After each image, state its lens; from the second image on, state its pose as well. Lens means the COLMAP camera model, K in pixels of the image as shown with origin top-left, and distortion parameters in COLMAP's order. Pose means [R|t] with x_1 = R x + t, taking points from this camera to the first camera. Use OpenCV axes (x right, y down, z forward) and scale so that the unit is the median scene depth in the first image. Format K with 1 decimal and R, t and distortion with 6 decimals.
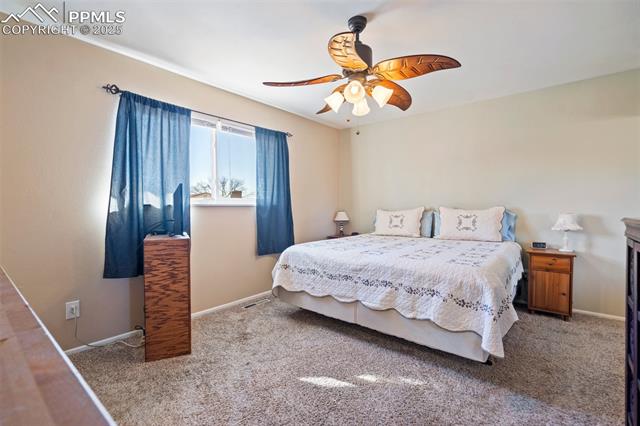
lens RADIAL K [[297.0, 0, 323.4], [0, 297.0, 212.0], [0, 0, 1]] dist [-0.002570, 0.002275]
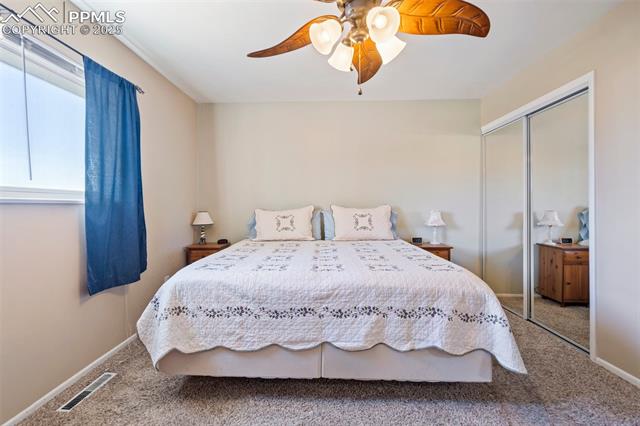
lens RADIAL K [[297.0, 0, 325.6], [0, 297.0, 203.7], [0, 0, 1]] dist [-0.002570, 0.002275]
pose [[0.797393, 0.003545, 0.603451, -0.247861], [0.012664, 0.999664, -0.022607, -0.003602], [-0.603328, 0.025668, 0.797080, 0.378382]]
